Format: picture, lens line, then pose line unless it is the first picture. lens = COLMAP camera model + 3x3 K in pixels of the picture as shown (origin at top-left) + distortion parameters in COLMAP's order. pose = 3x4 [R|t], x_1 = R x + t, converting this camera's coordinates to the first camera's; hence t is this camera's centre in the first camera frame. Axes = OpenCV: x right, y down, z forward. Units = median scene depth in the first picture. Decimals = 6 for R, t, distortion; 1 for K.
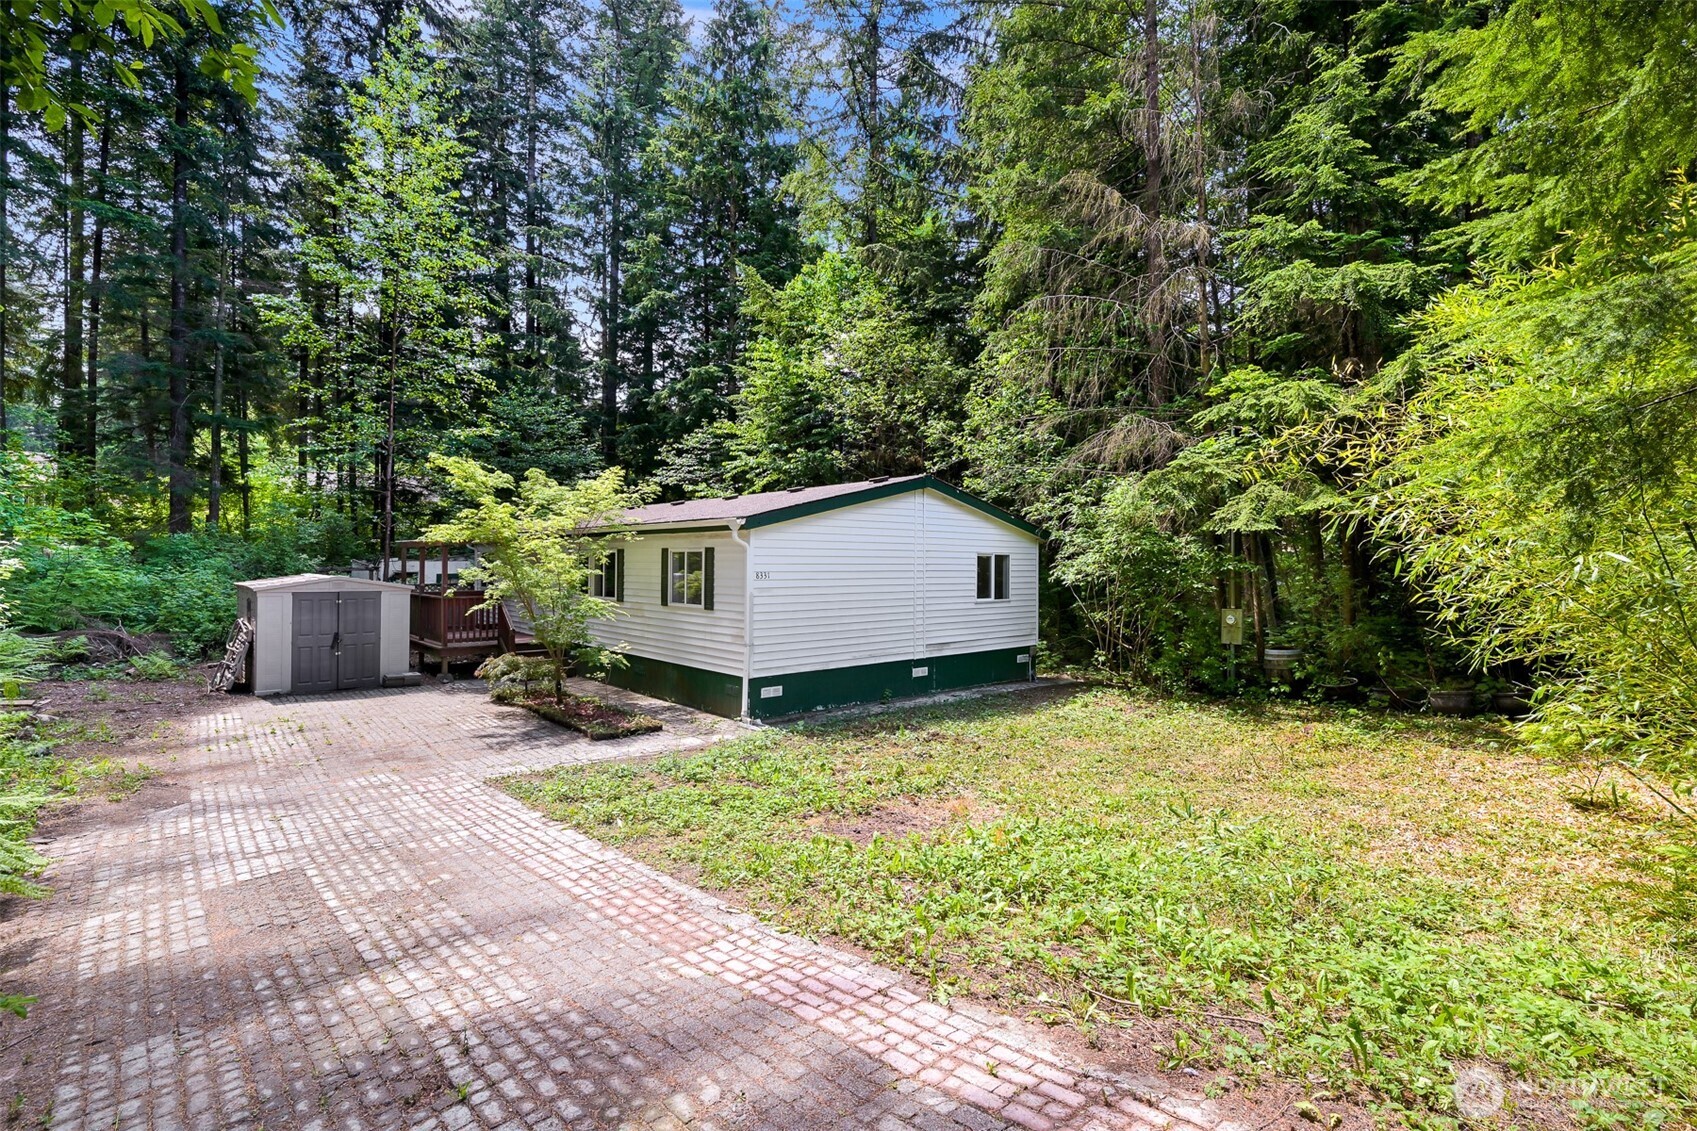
lens RADIAL K [[790.5, 0, 853.2], [0, 790.5, 566.2], [0, 0, 1]] dist [0.000718, 0.001153]
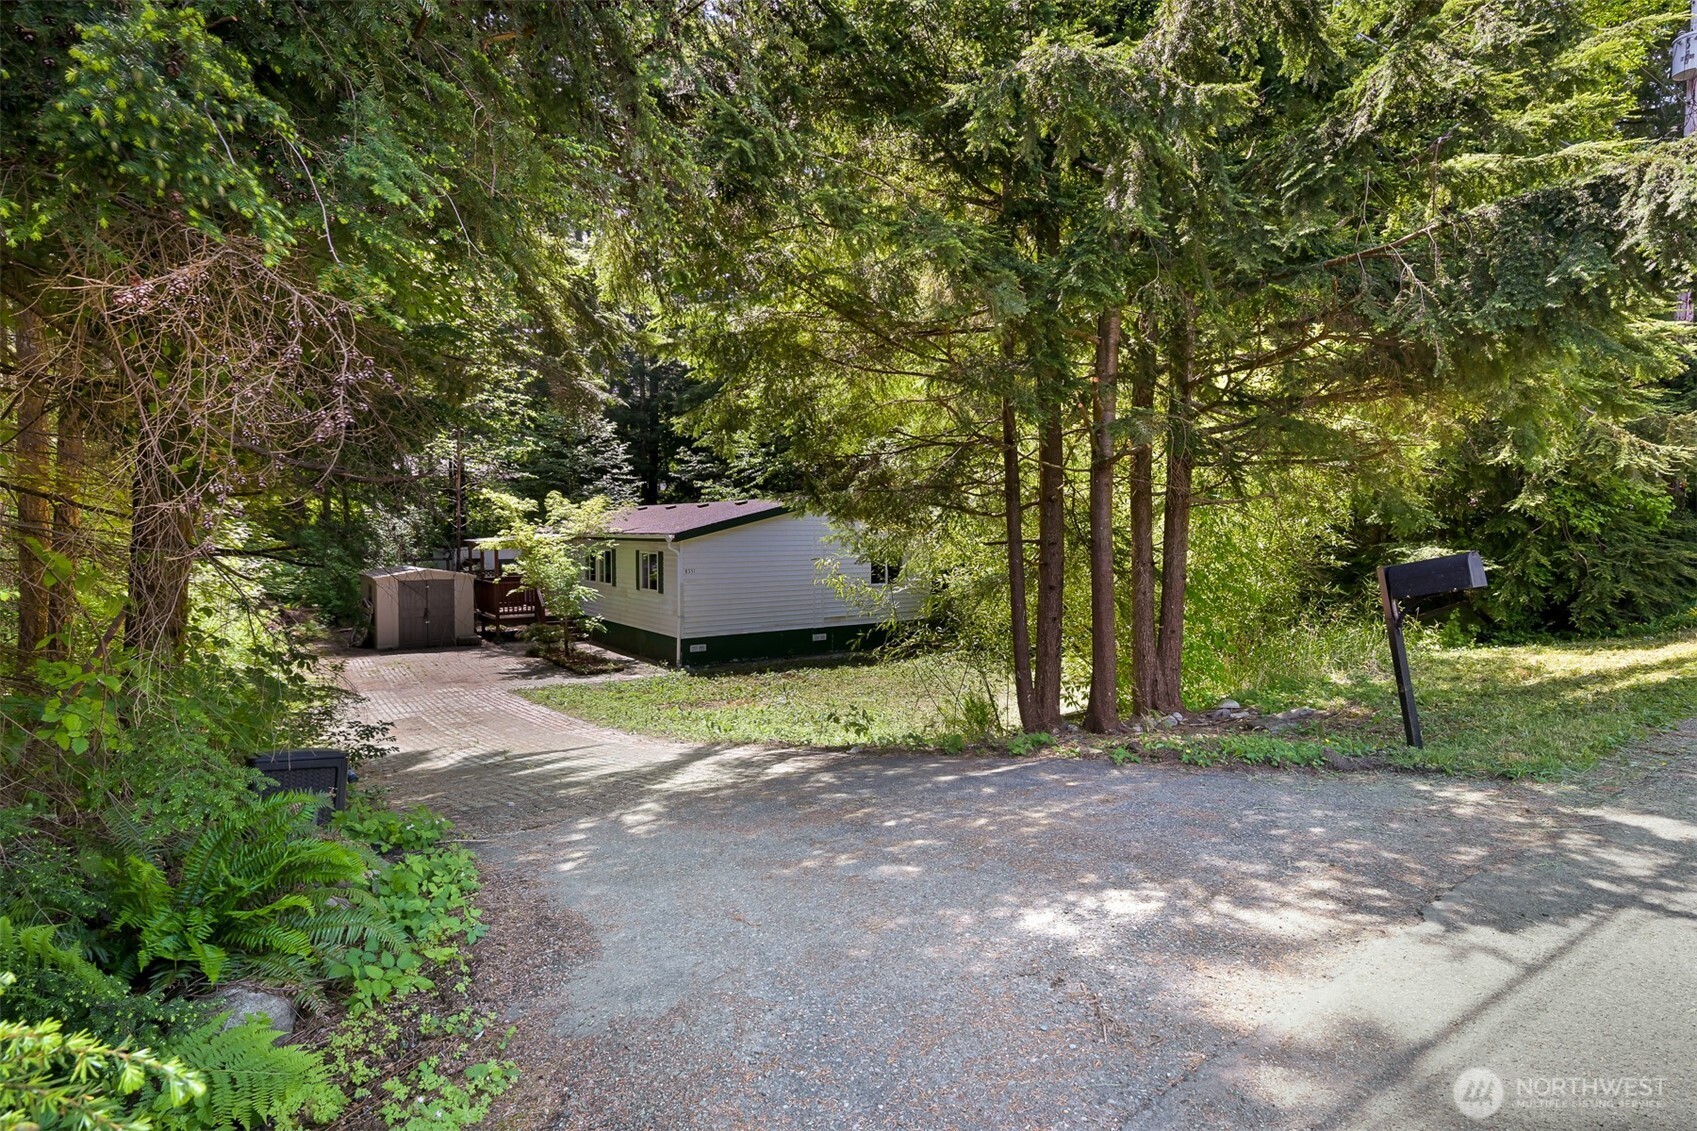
lens RADIAL K [[888.4, 0, 849.5], [0, 888.4, 555.9], [0, 0, 1]] dist [-0.027742, -0.001053]
pose [[0.993003, -0.004424, -0.118010, 0.347195], [0.007676, 0.999603, 0.027115, -0.054443], [0.117843, -0.027831, 0.992642, -0.577301]]
